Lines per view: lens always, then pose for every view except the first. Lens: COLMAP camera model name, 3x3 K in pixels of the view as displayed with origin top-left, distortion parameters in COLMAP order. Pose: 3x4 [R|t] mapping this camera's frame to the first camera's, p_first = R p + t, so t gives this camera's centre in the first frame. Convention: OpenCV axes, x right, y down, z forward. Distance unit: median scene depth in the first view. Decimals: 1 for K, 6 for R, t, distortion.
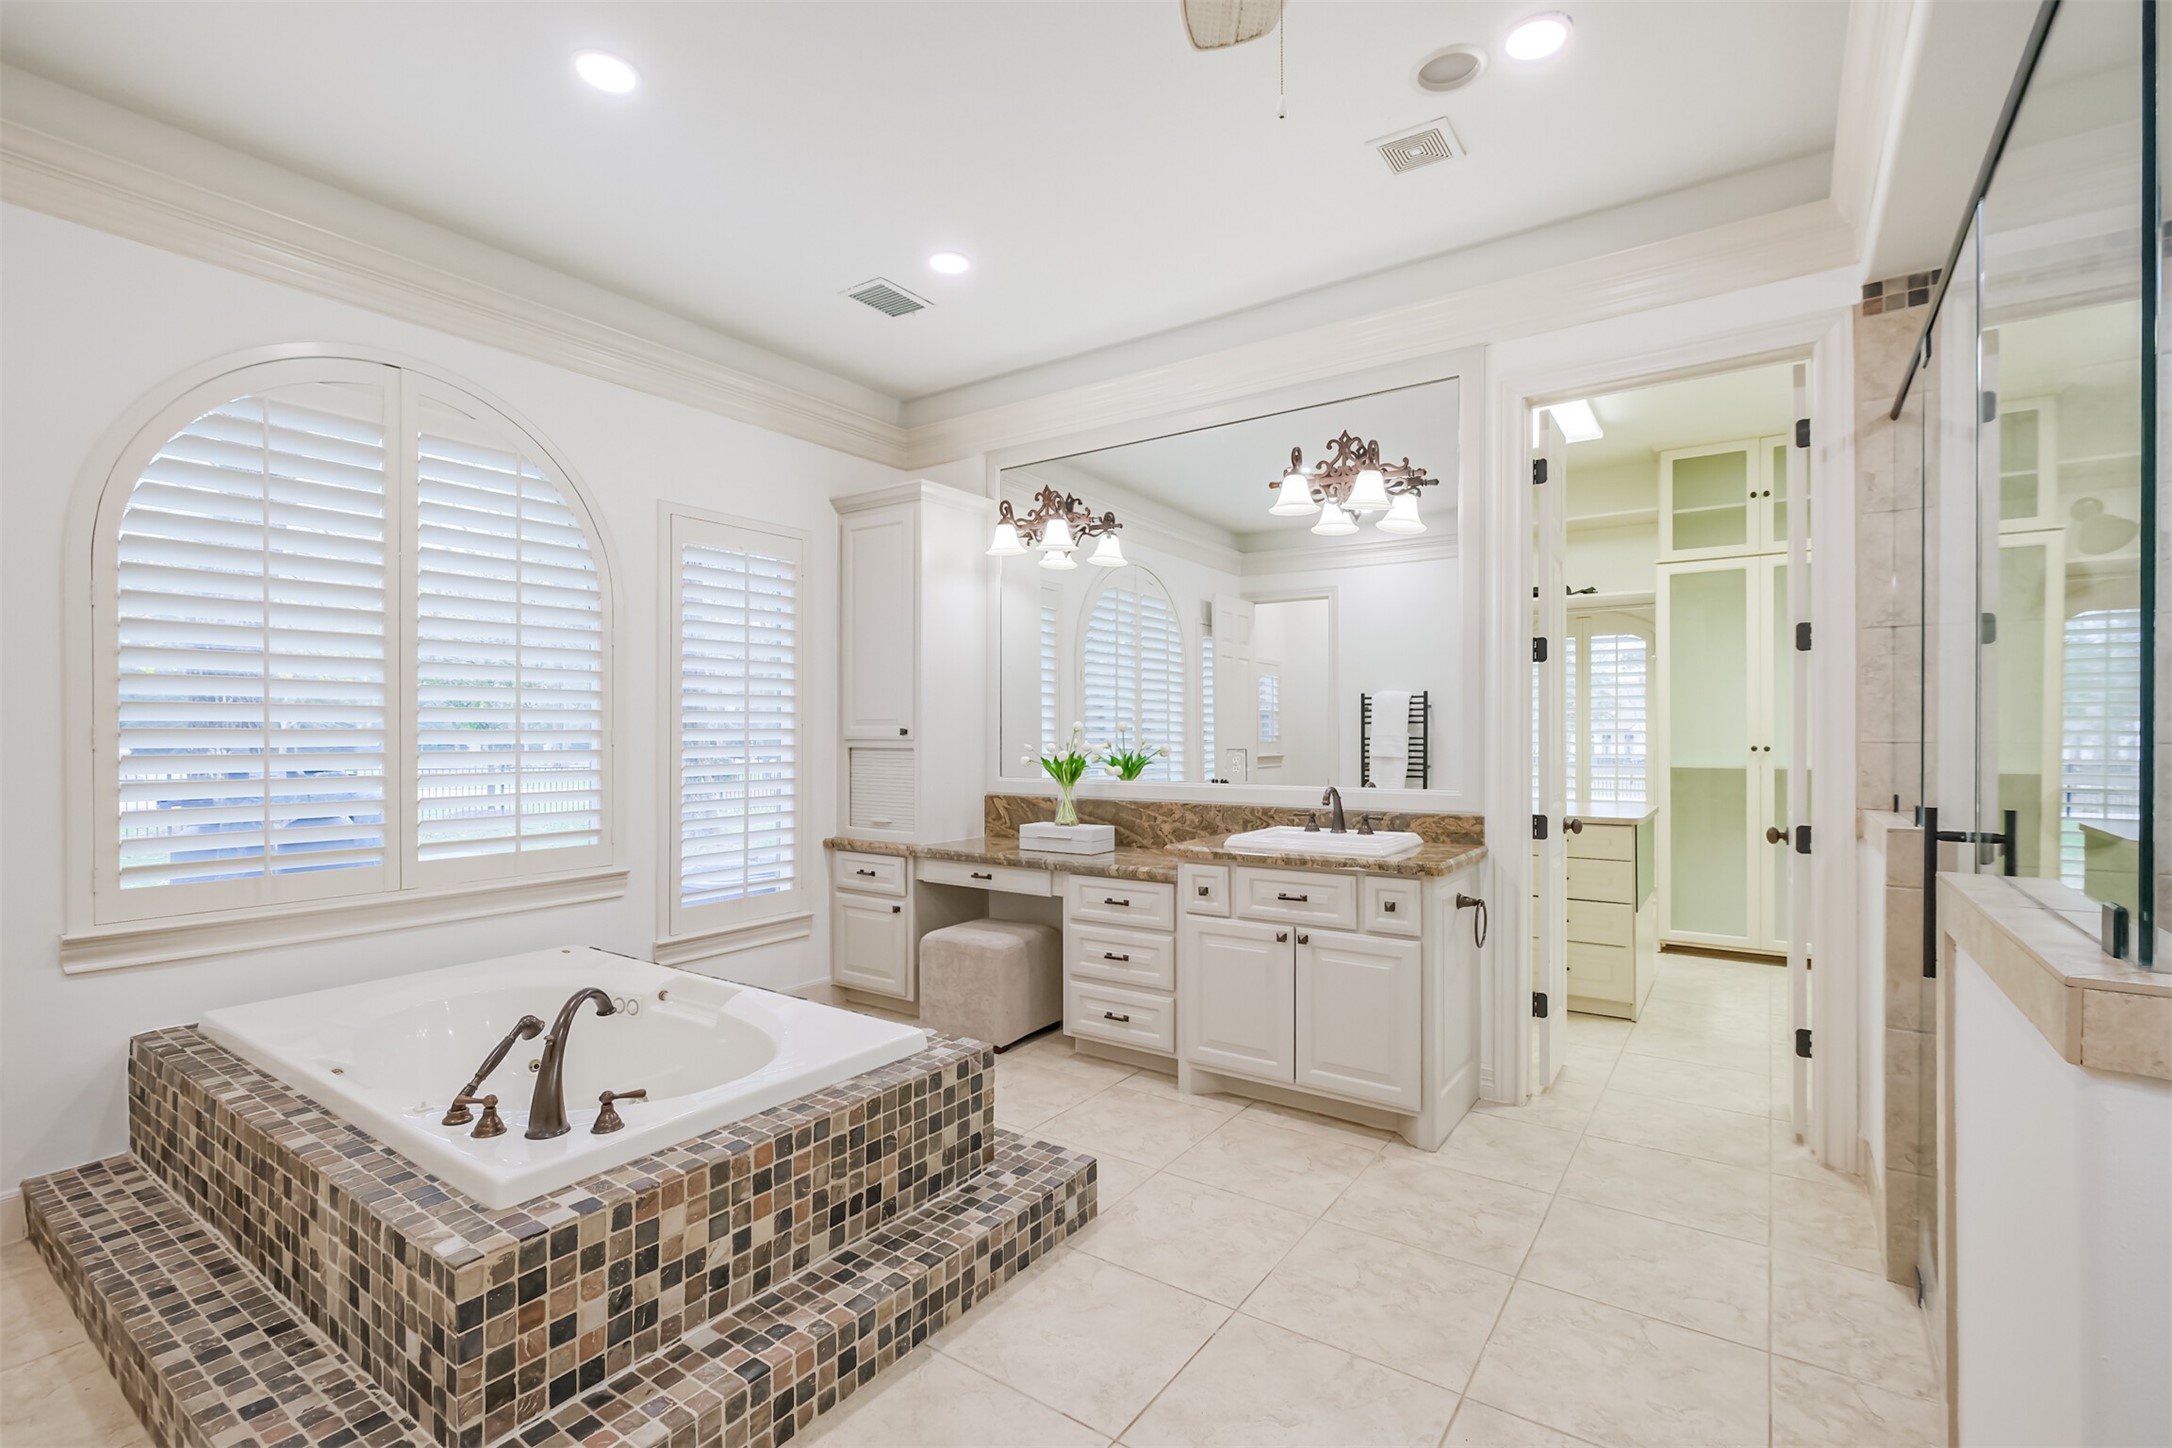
lens RADIAL K [[954.9, 0, 1128.9], [0, 954.9, 729.1], [0, 0, 1]] dist [0.013764, 0.000305]
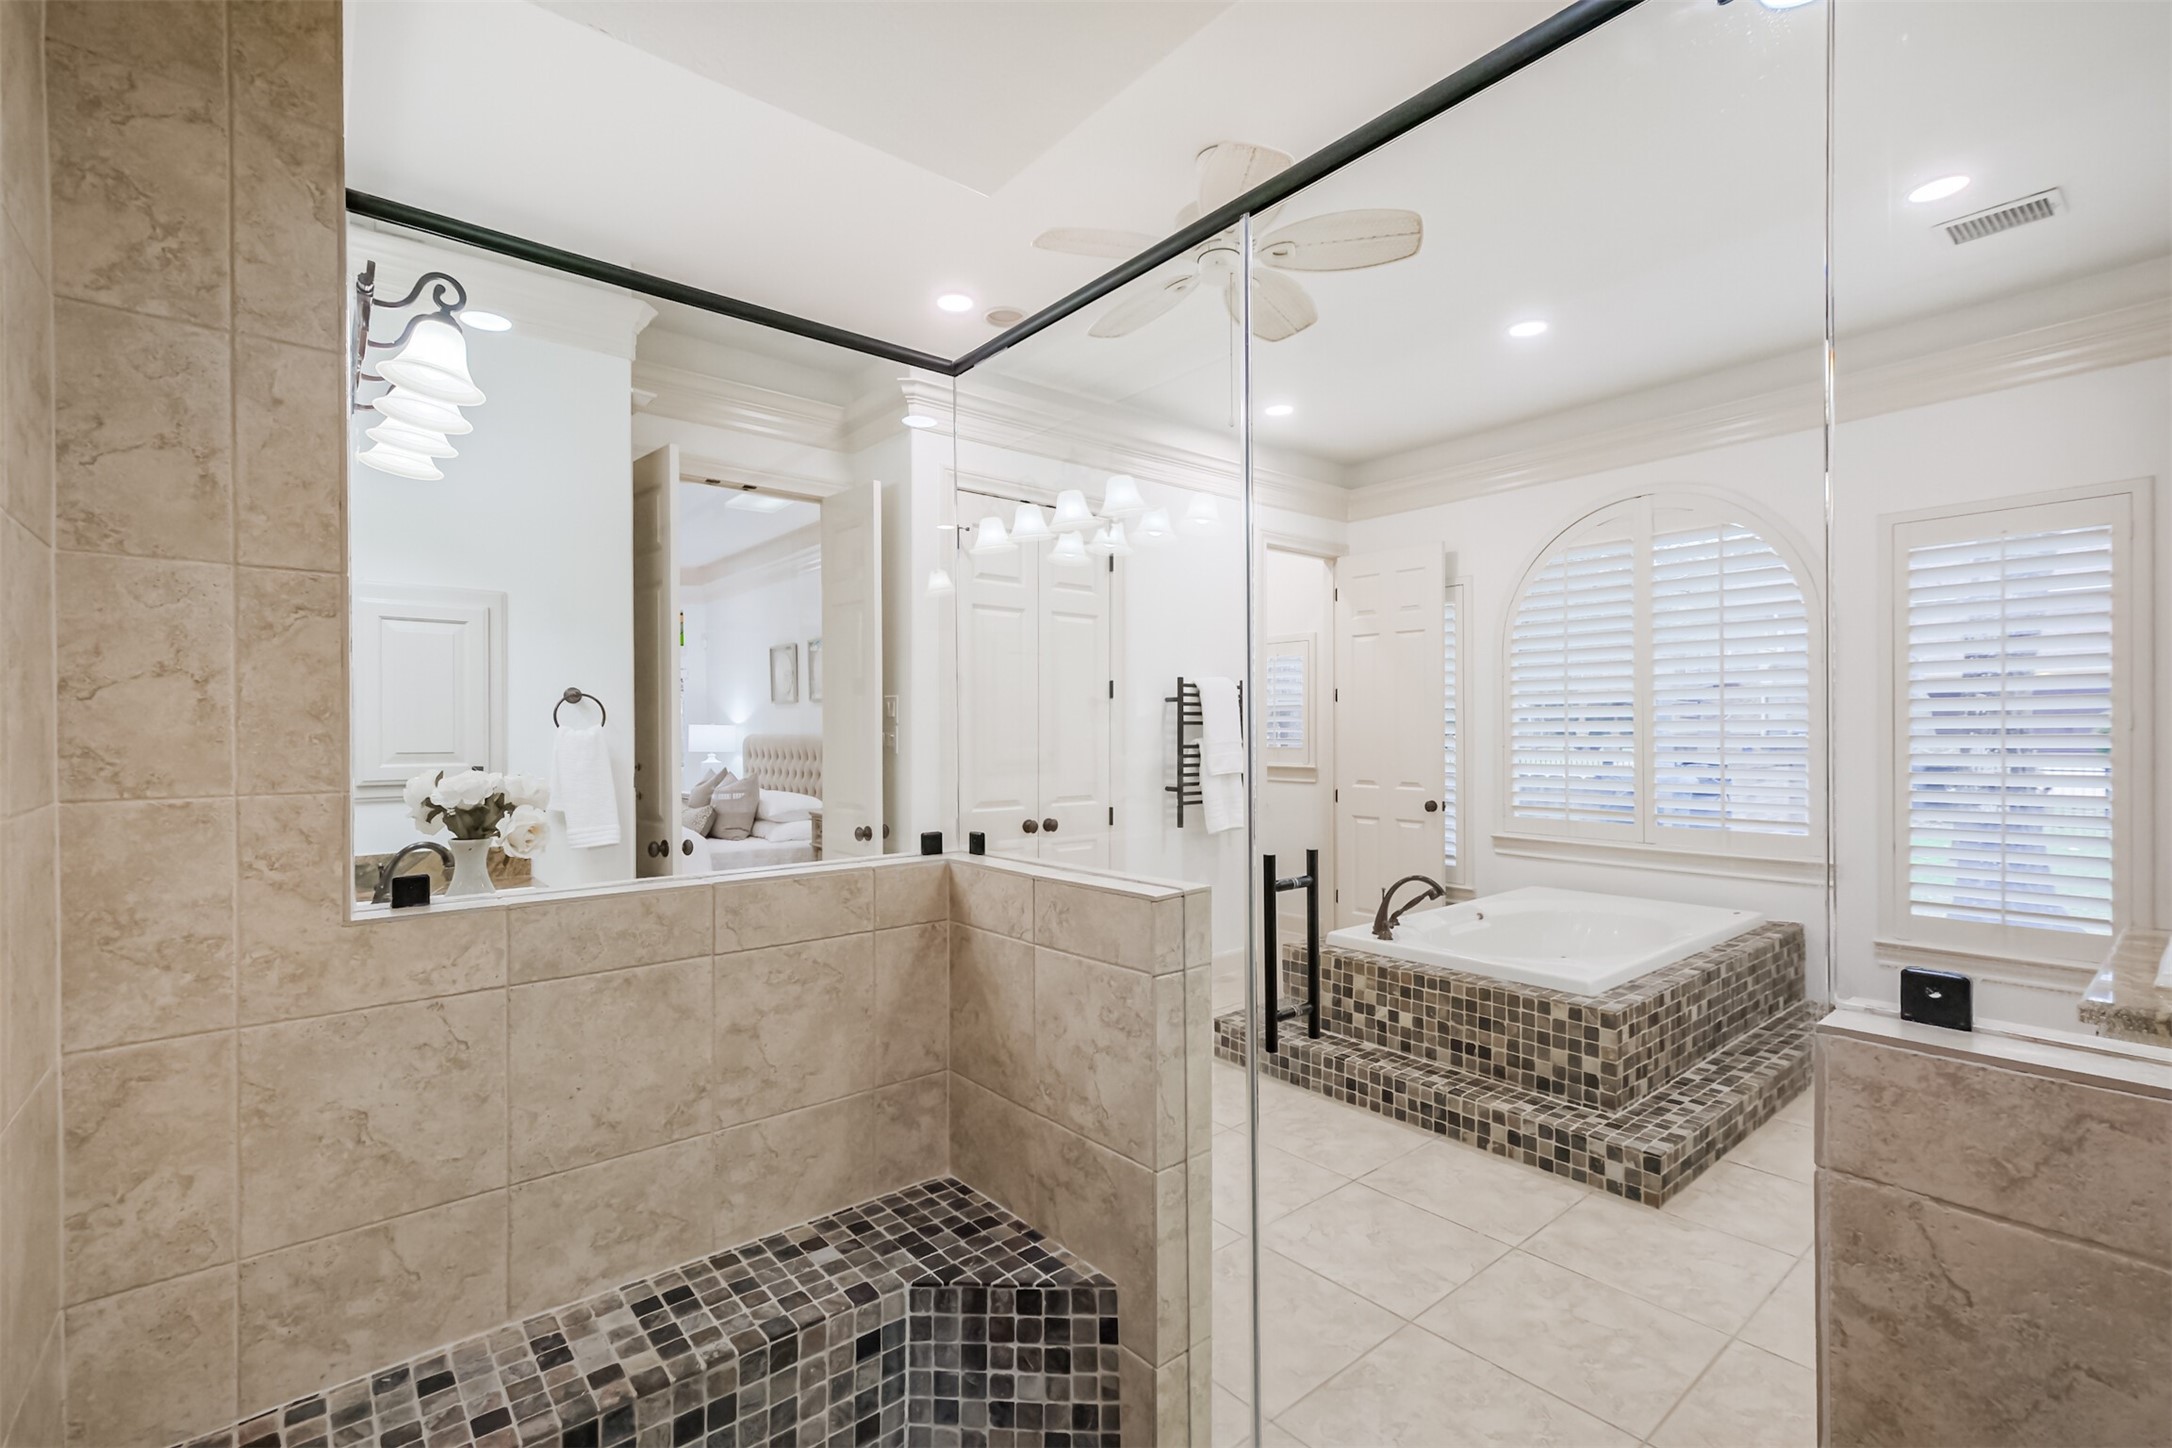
lens RADIAL K [[954.9, 0, 1088.9], [0, 954.9, 732.9], [0, 0, 1]] dist [0.013764, 0.000305]
pose [[-0.256161, 0.001749, -0.966633, 1.358238], [0.005737, 0.999984, 0.000289, -0.016530], [0.966617, -0.005472, -0.256167, 0.803621]]
